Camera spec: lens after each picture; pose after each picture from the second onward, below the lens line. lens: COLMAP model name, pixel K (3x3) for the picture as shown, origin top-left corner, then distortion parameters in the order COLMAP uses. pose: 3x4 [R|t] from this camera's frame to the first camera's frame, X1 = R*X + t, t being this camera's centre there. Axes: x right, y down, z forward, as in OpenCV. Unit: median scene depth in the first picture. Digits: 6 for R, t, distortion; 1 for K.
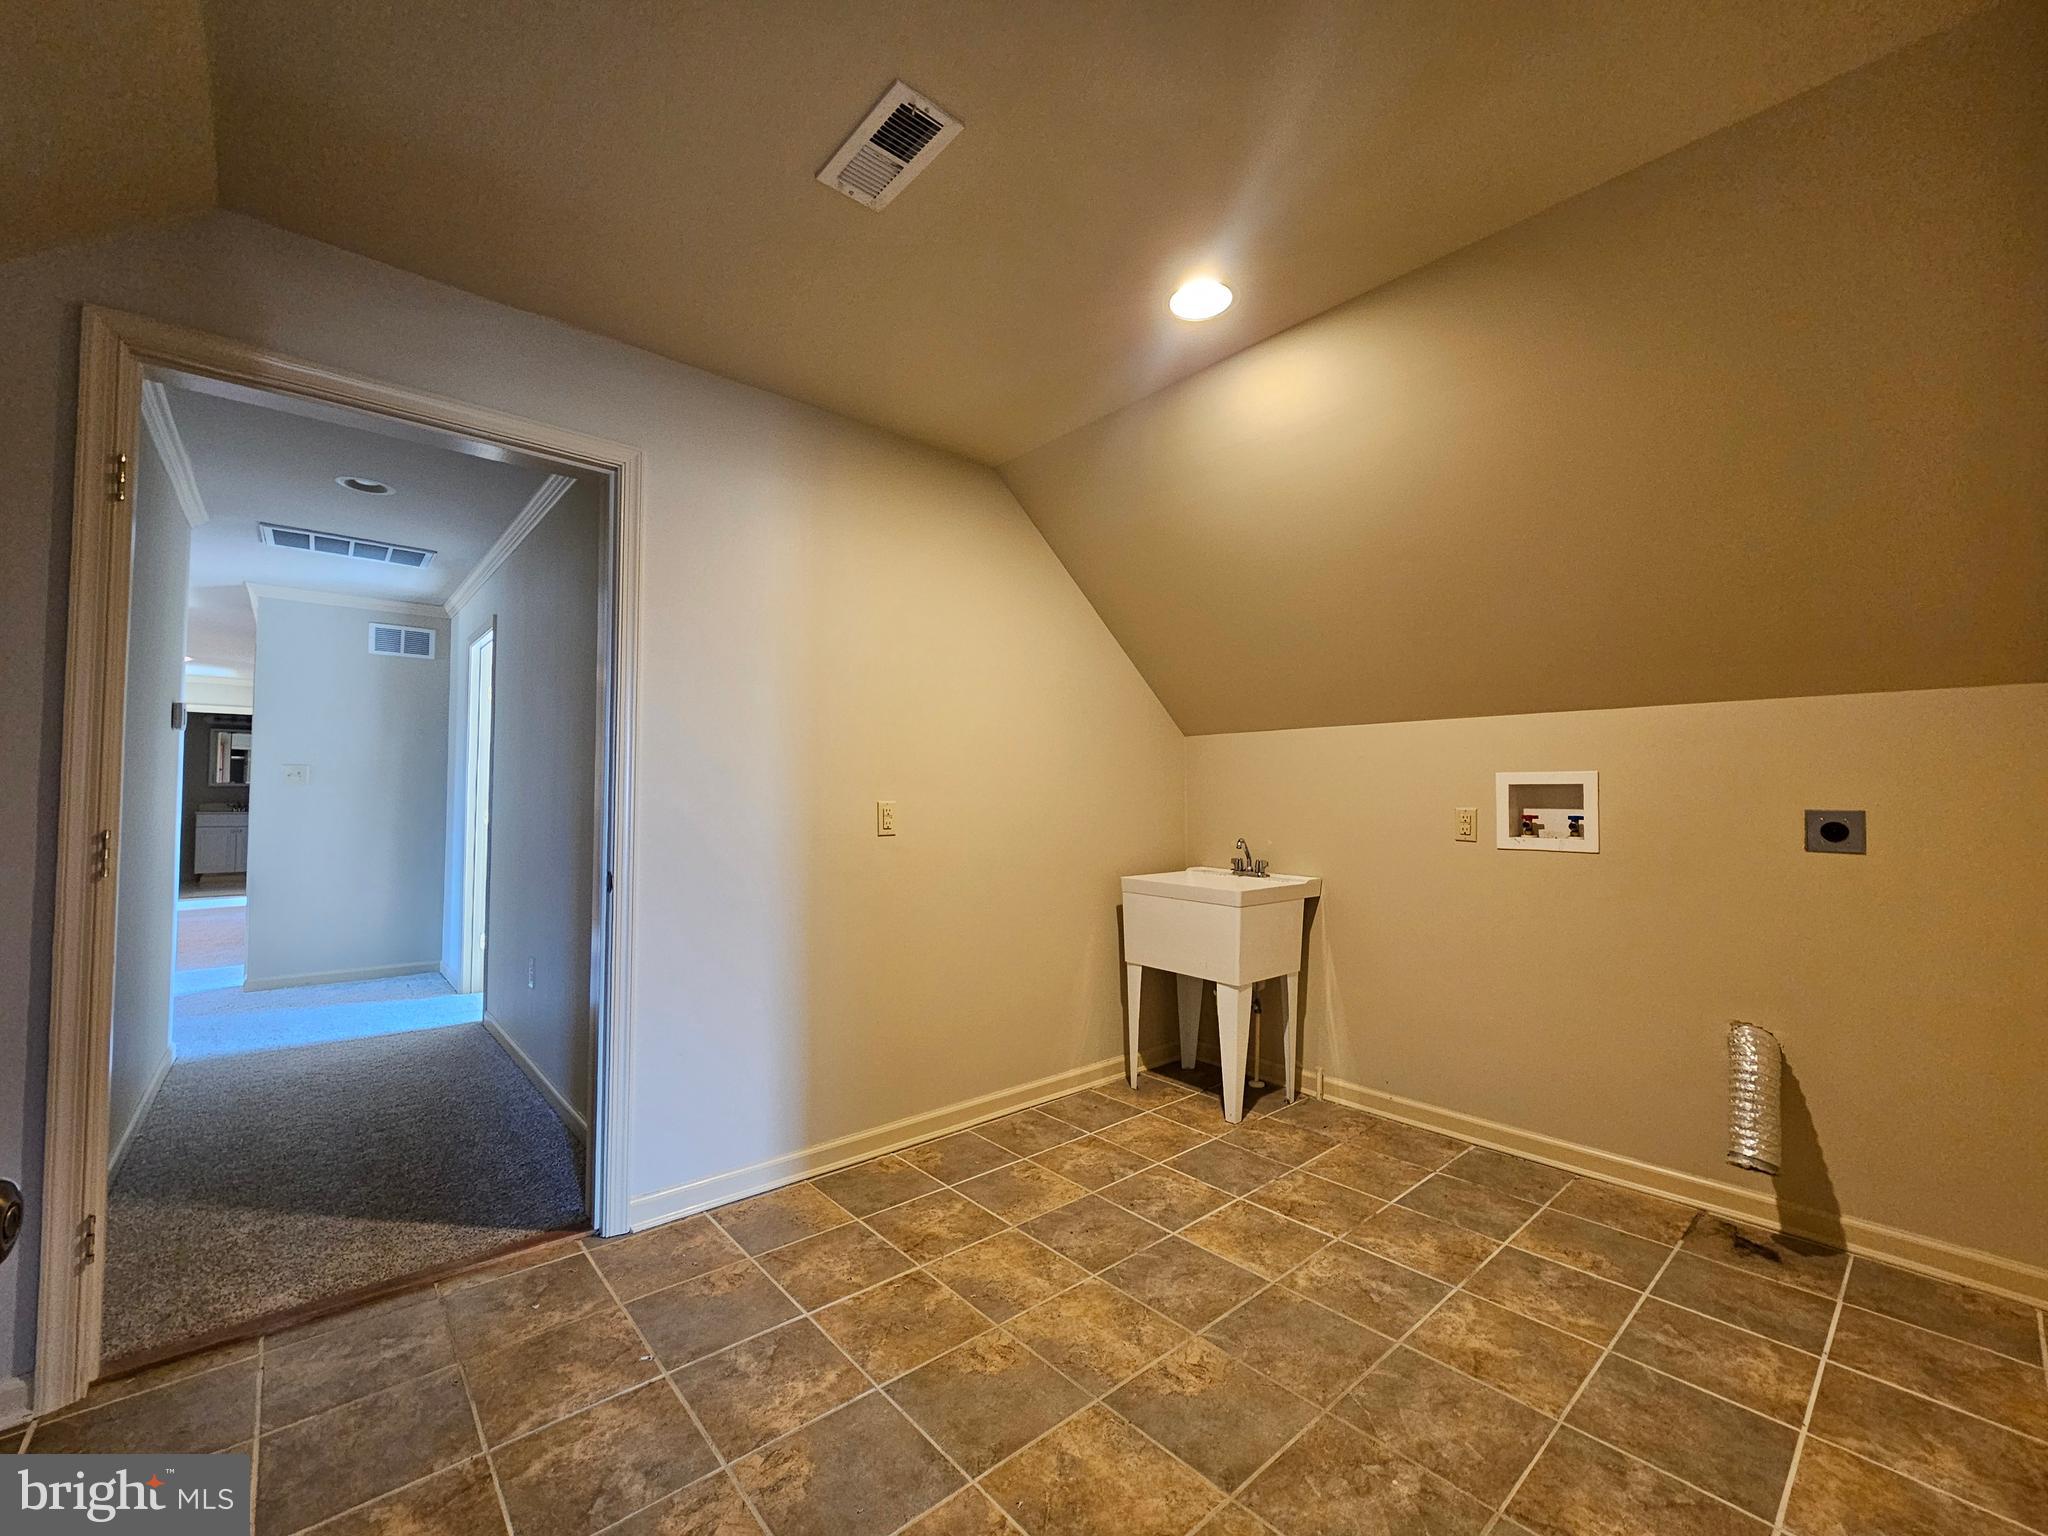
lens RADIAL K [[838.6, 0, 1019.2], [0, 838.6, 769.1], [0, 0, 1]] dist [0.002089, 0.000543]
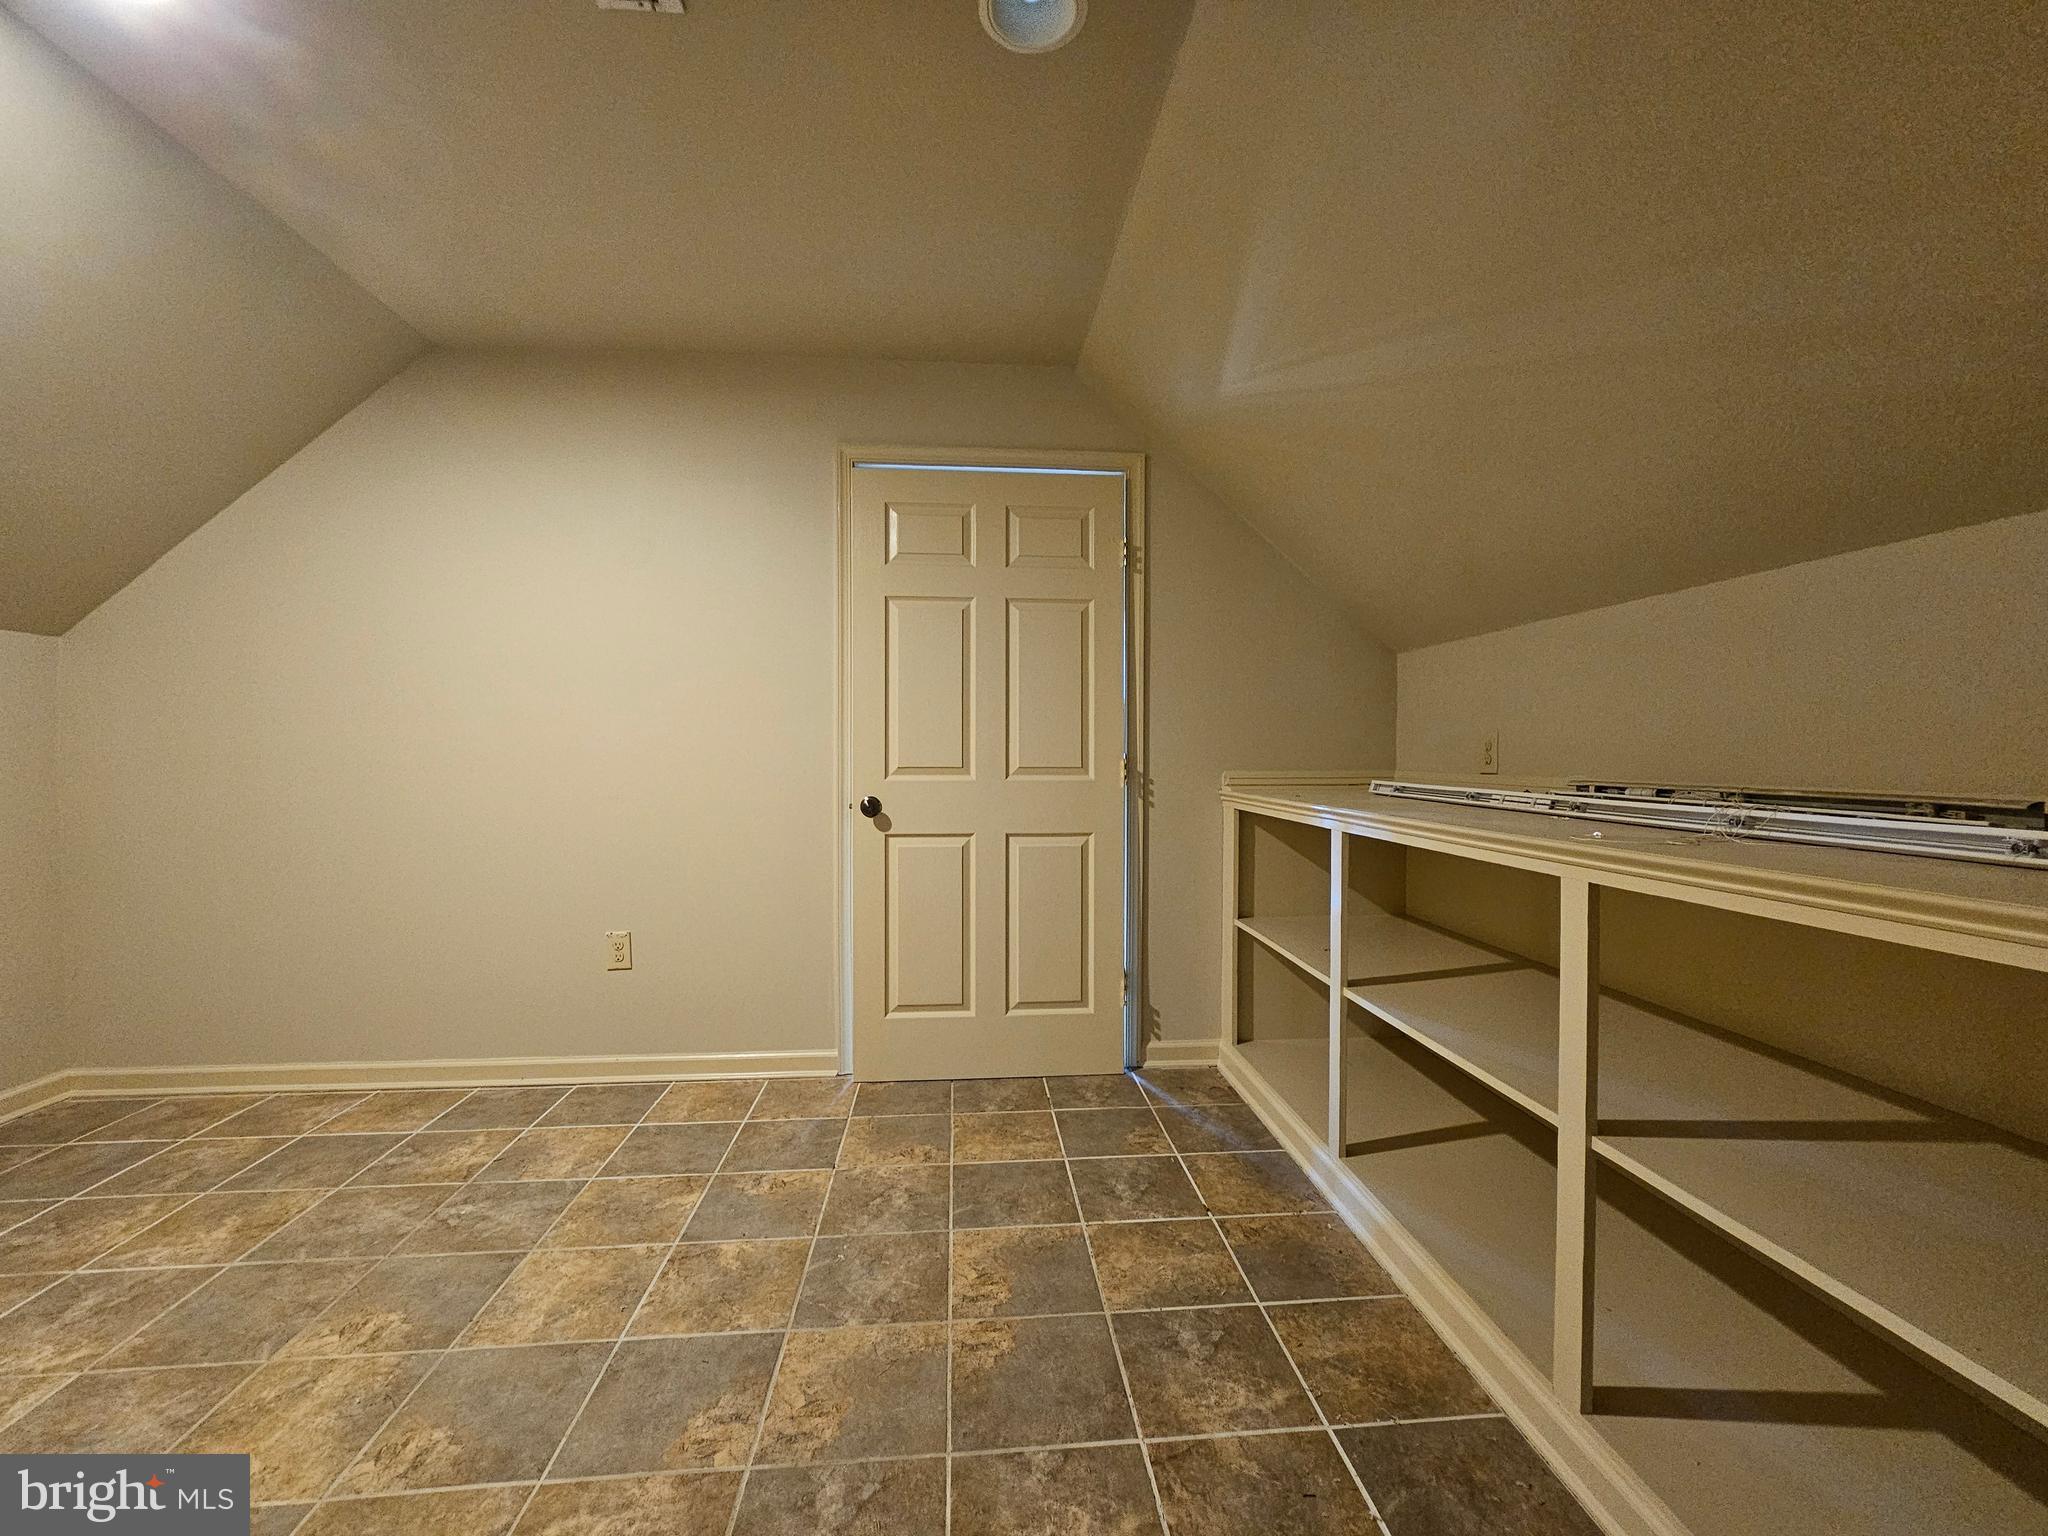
lens RADIAL K [[838.6, 0, 1025.9], [0, 838.6, 763.4], [0, 0, 1]] dist [0.002089, 0.000543]
pose [[-0.803702, -0.014078, 0.594866, -0.918513], [-0.023461, 0.999692, -0.008038, 0.079145], [-0.594569, -0.020417, -0.803785, 1.299527]]
